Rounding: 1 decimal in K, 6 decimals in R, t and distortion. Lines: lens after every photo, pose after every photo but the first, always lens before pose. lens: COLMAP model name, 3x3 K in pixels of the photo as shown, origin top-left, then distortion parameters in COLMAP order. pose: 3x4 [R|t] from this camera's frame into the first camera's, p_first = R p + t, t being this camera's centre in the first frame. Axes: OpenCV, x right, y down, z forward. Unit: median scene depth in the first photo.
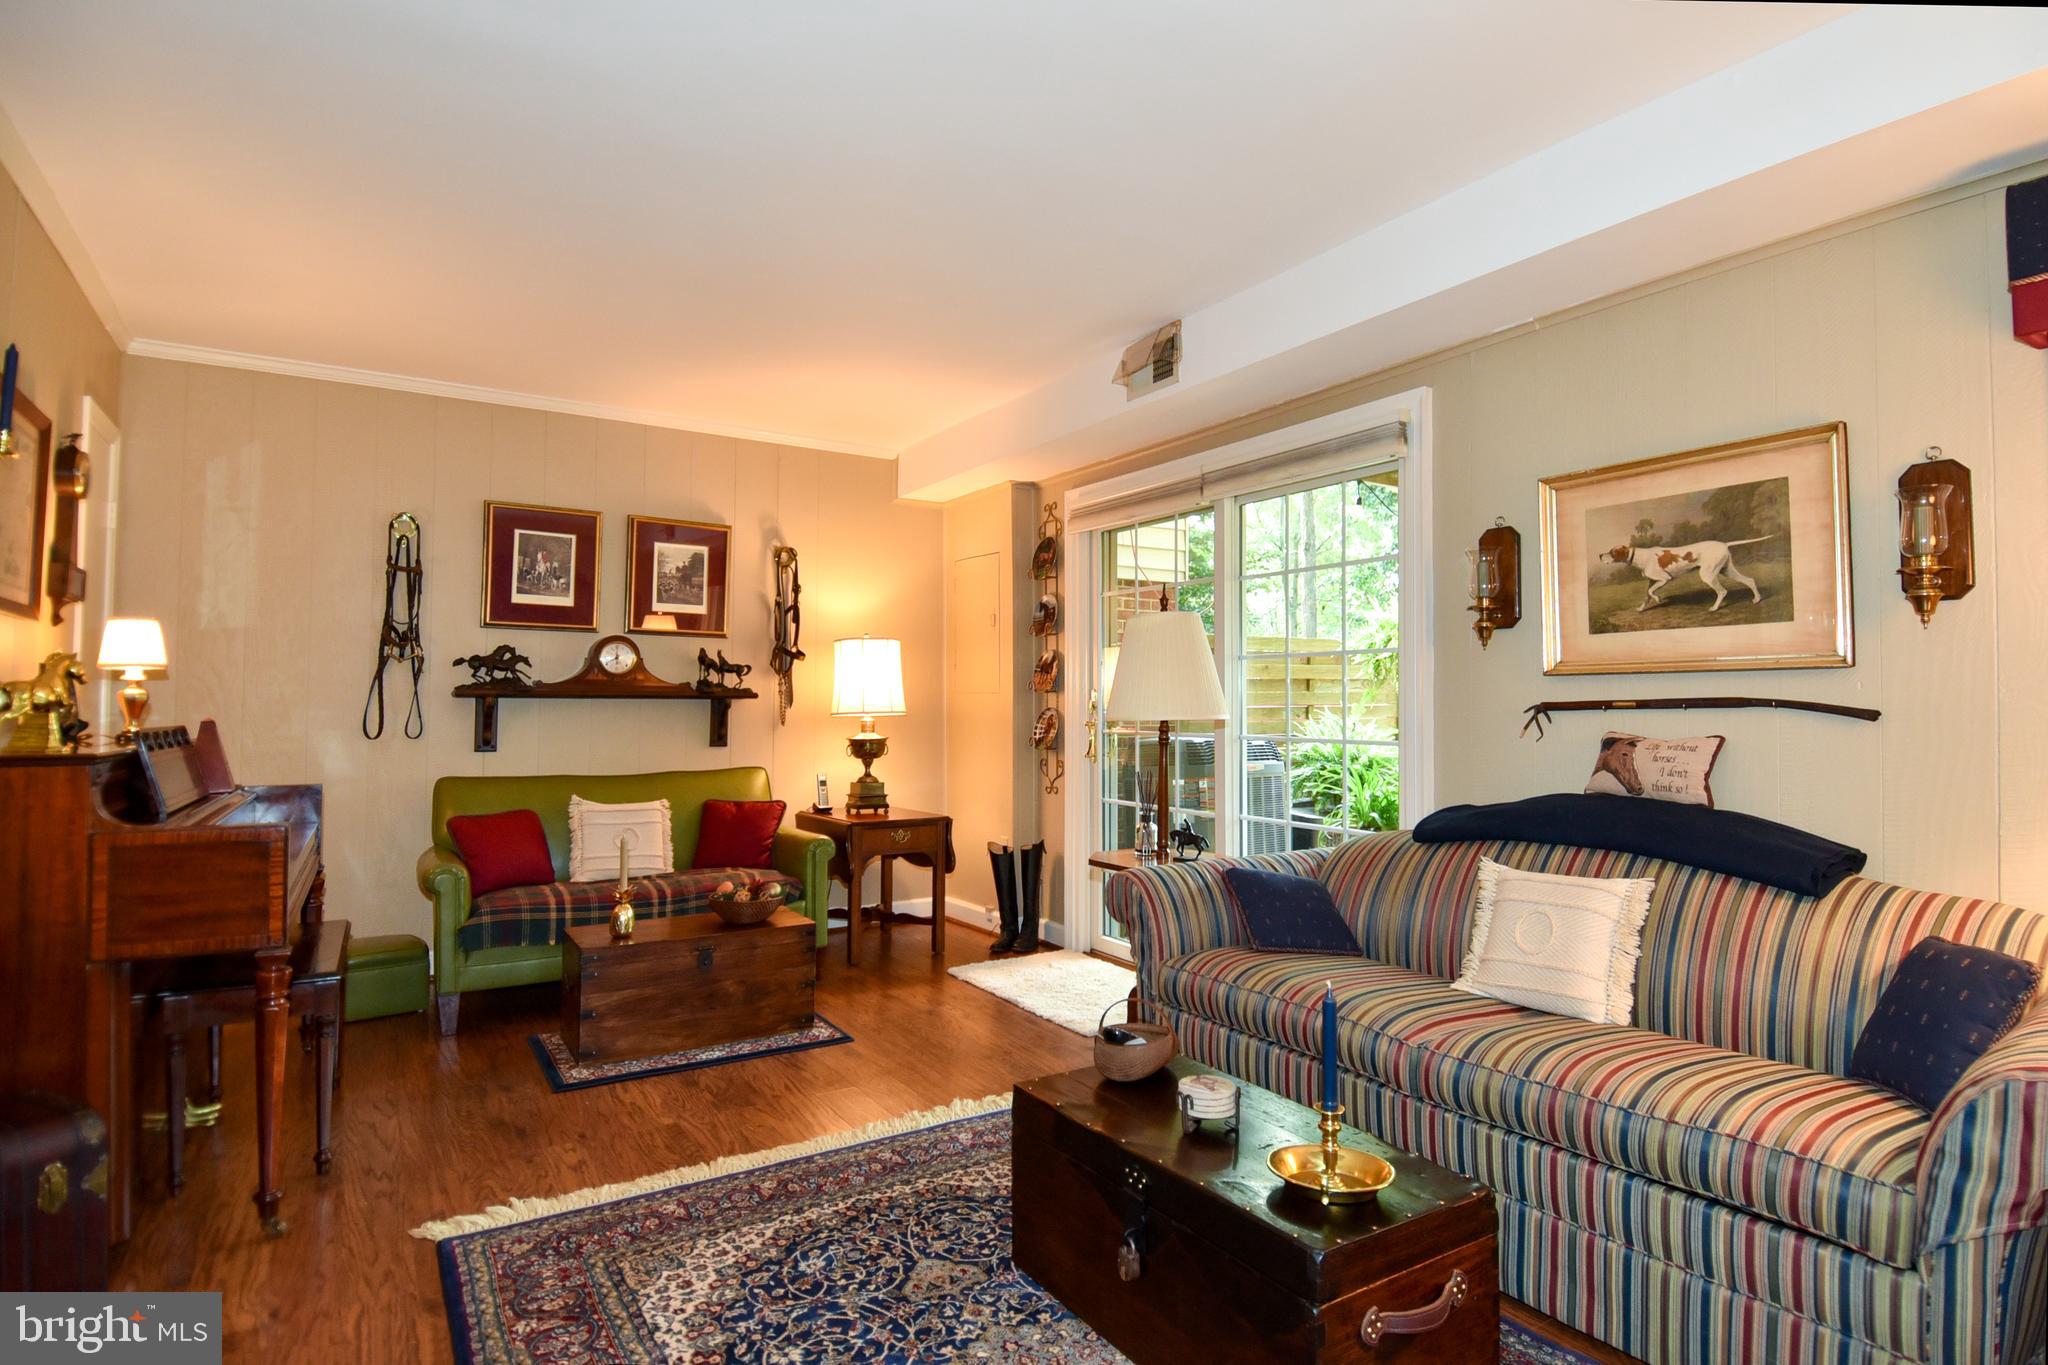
lens RADIAL K [[1089.2, 0, 1064.2], [0, 1089.2, 657.3], [0, 0, 1]] dist [0.049848, -0.055685]
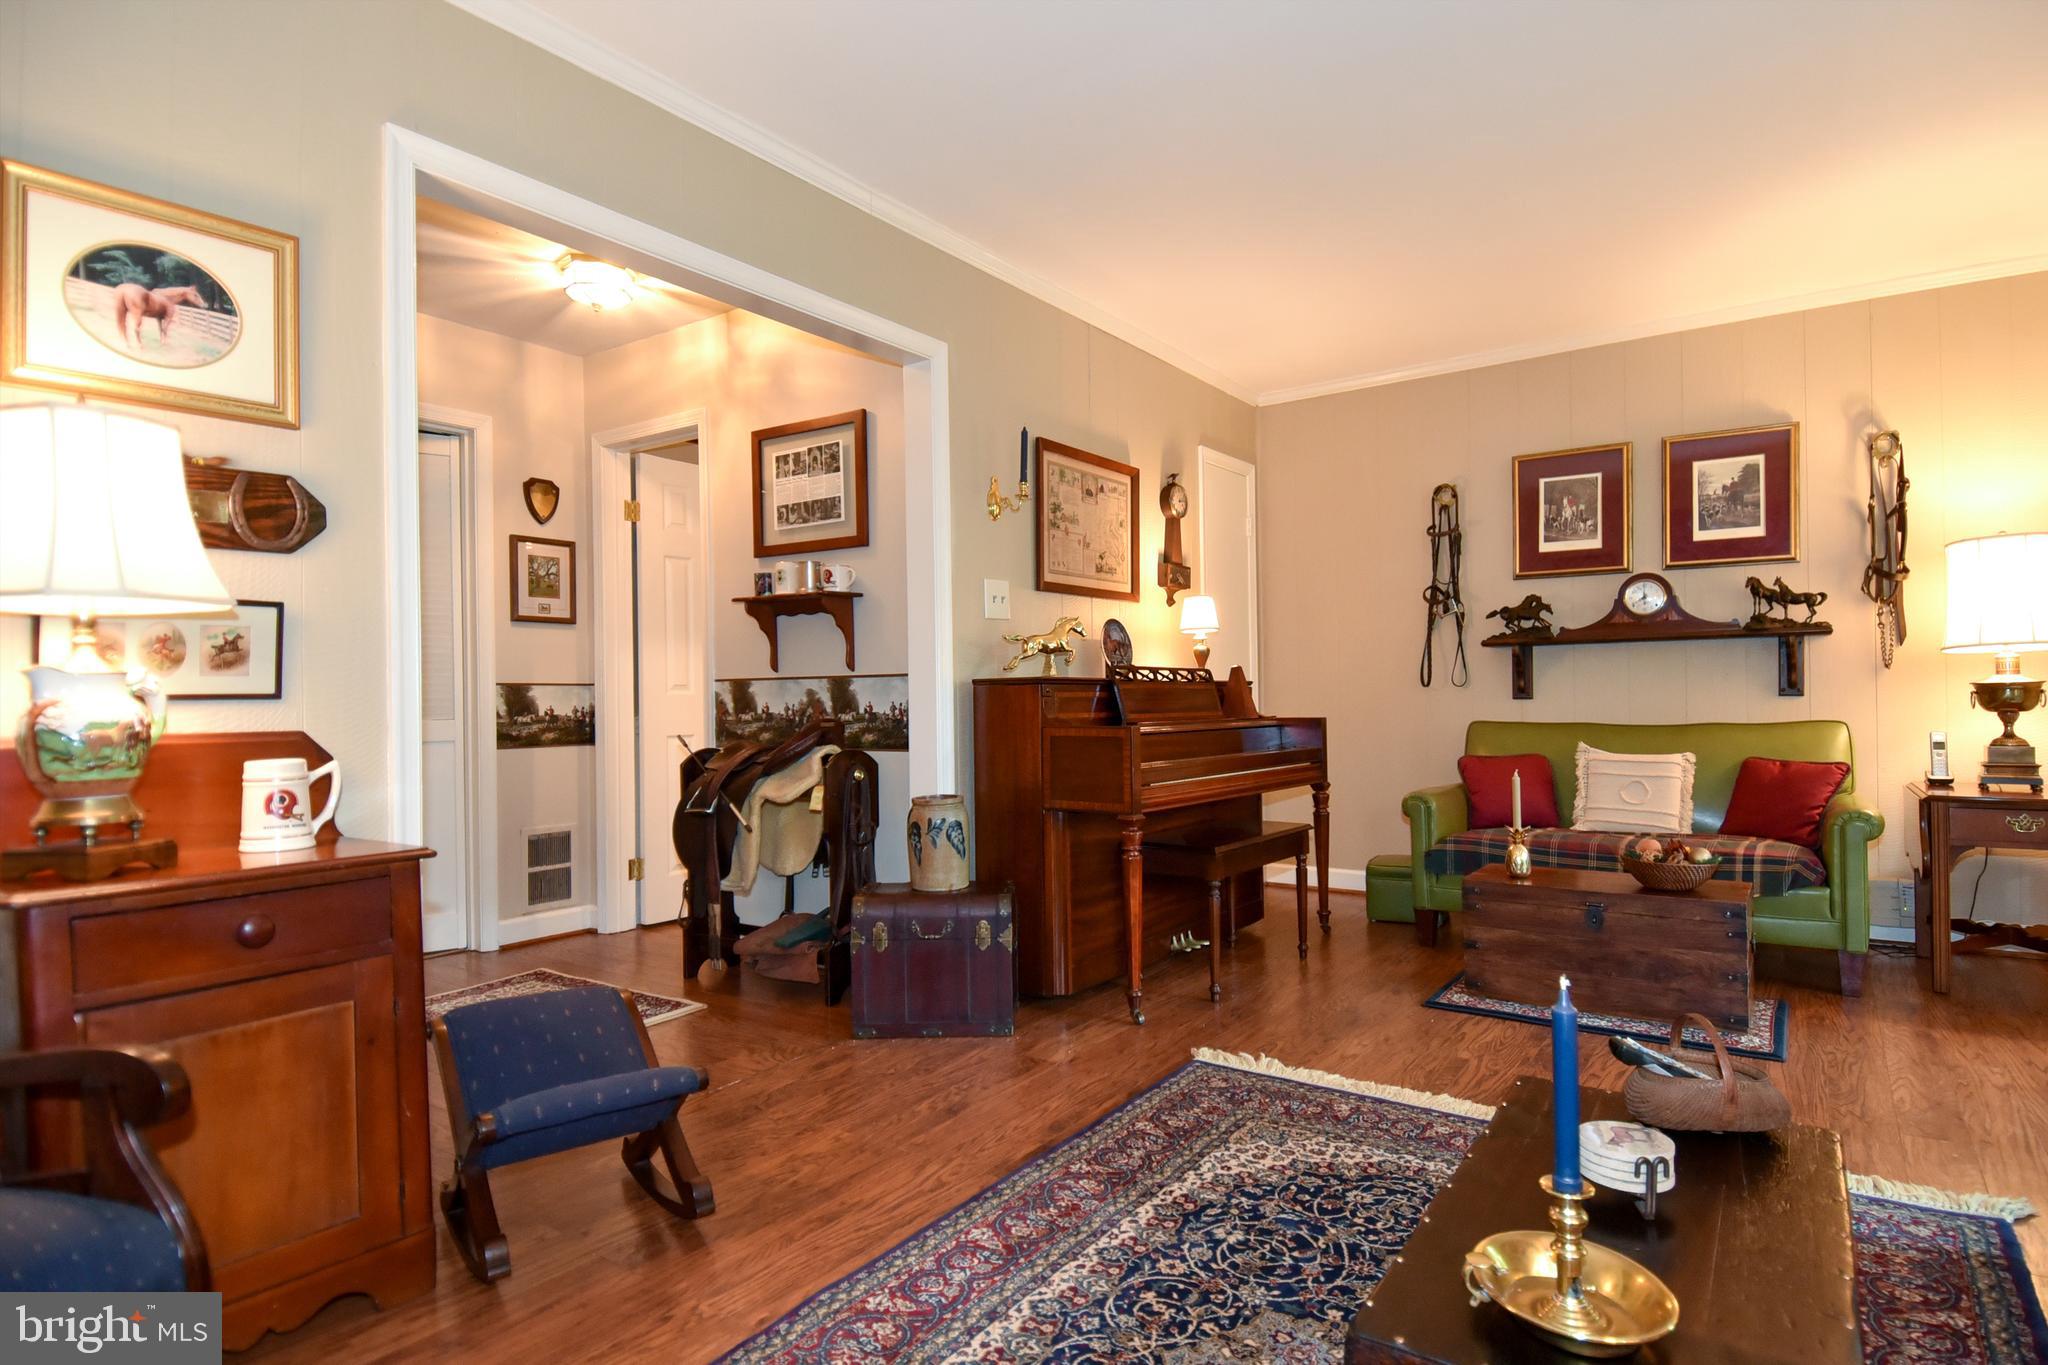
lens RADIAL K [[1086.6, 0, 1047.5], [0, 1086.6, 684.0], [0, 0, 1]] dist [0.050578, -0.053150]
pose [[0.369159, -0.020570, -0.929139, 0.267581], [0.055523, 0.998457, -0.000045, 0.046731], [0.927706, -0.051573, 0.369732, 0.203477]]
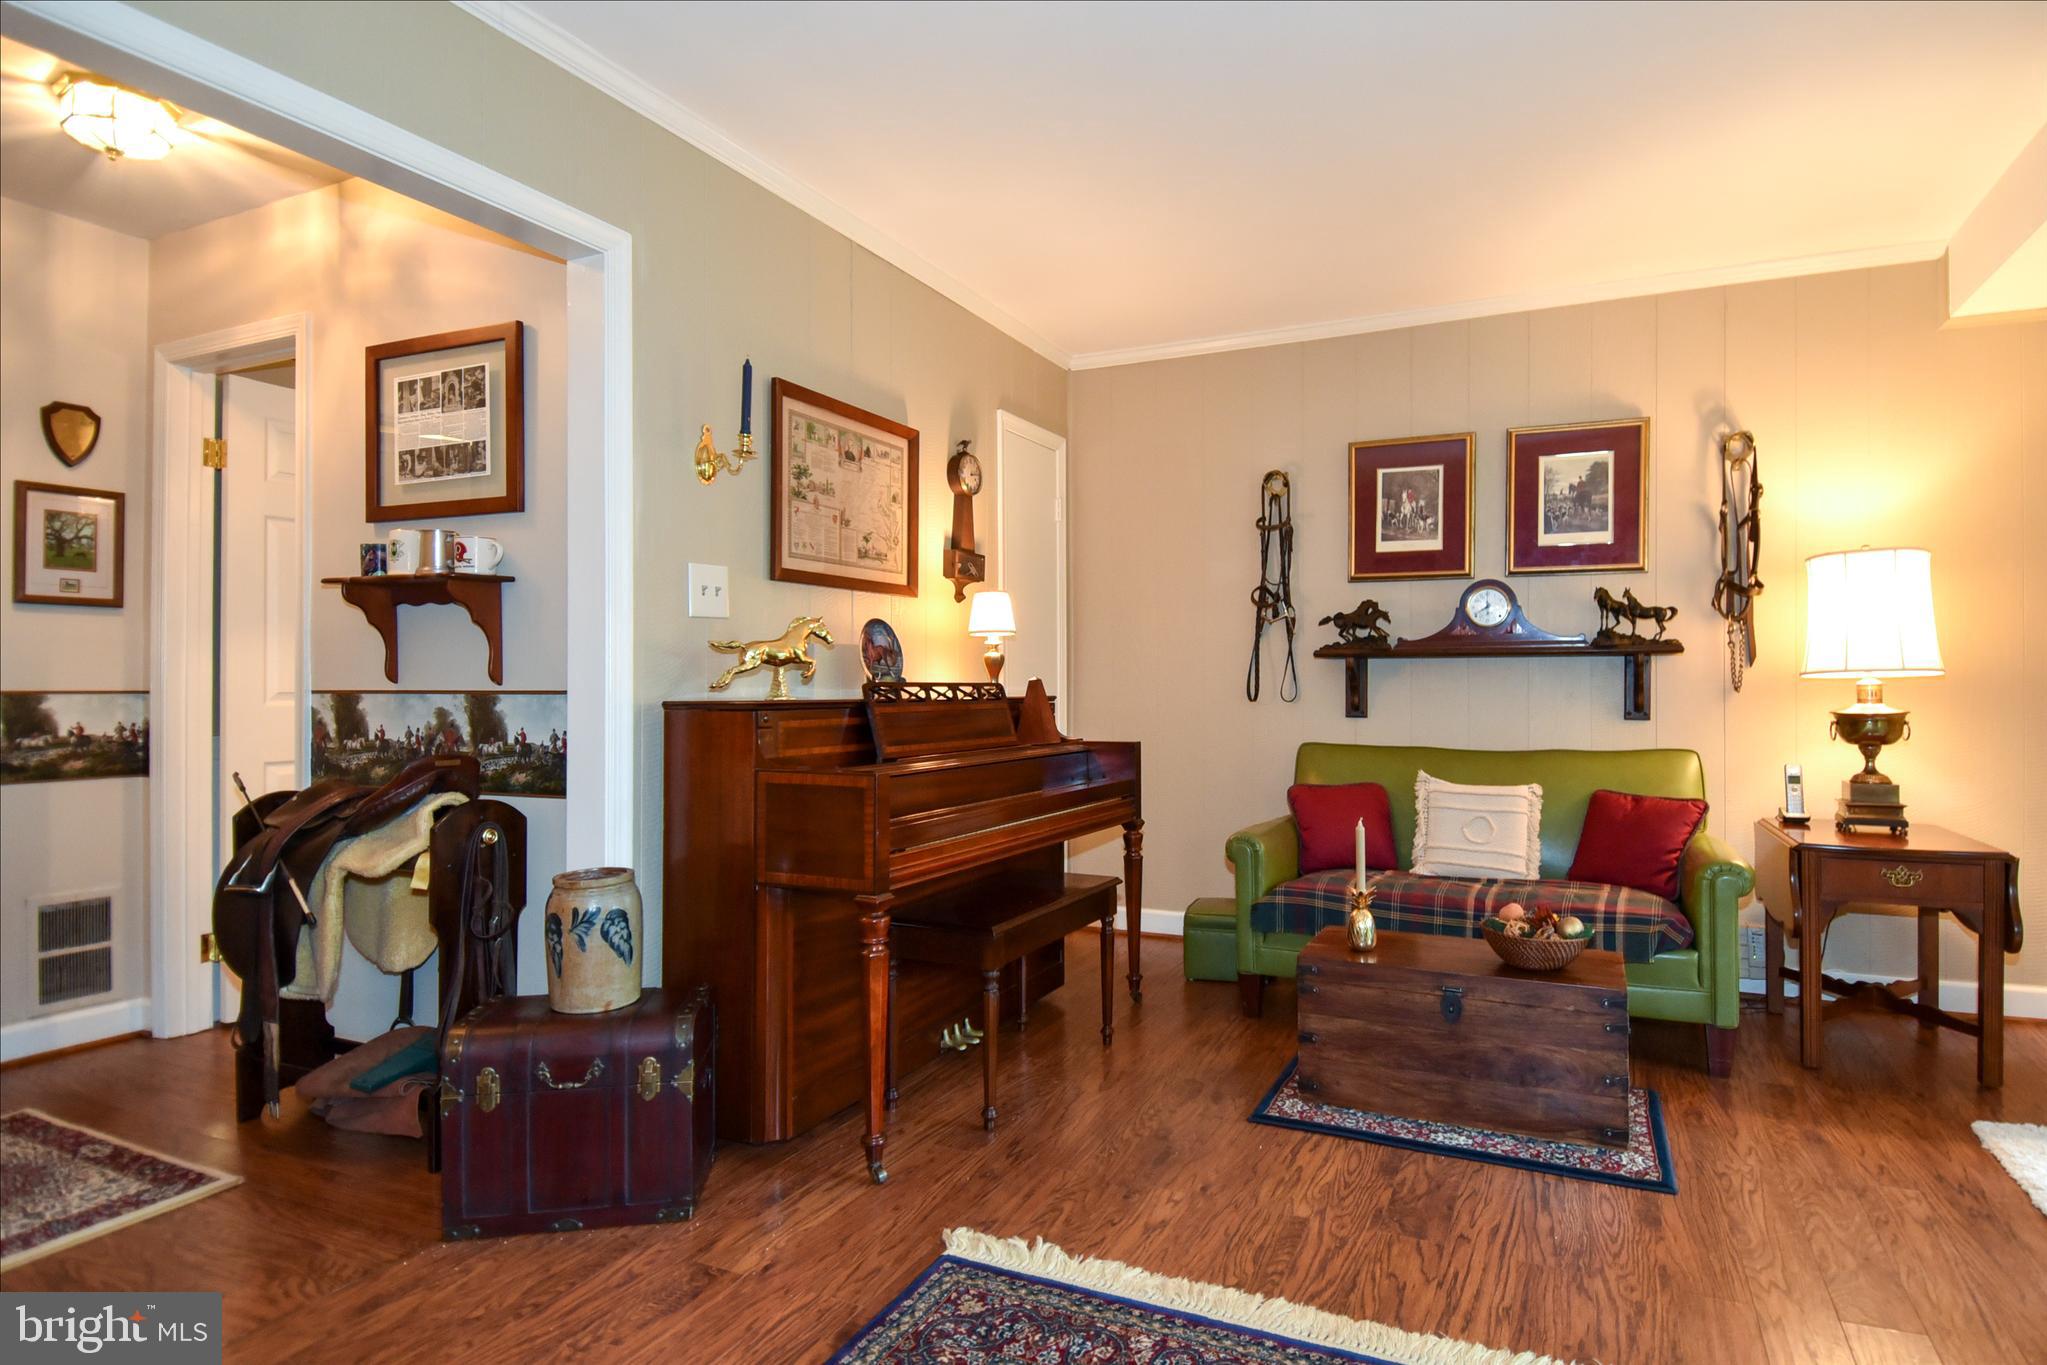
lens RADIAL K [[1100.0, 0, 1090.7], [0, 1100.0, 674.3], [0, 0, 1]] dist [0.051764, -0.057636]
pose [[0.542302, -0.011511, -0.840105, 0.126737], [0.042209, 0.999017, 0.013558, 0.028003], [0.839123, -0.042813, 0.542254, 0.316680]]
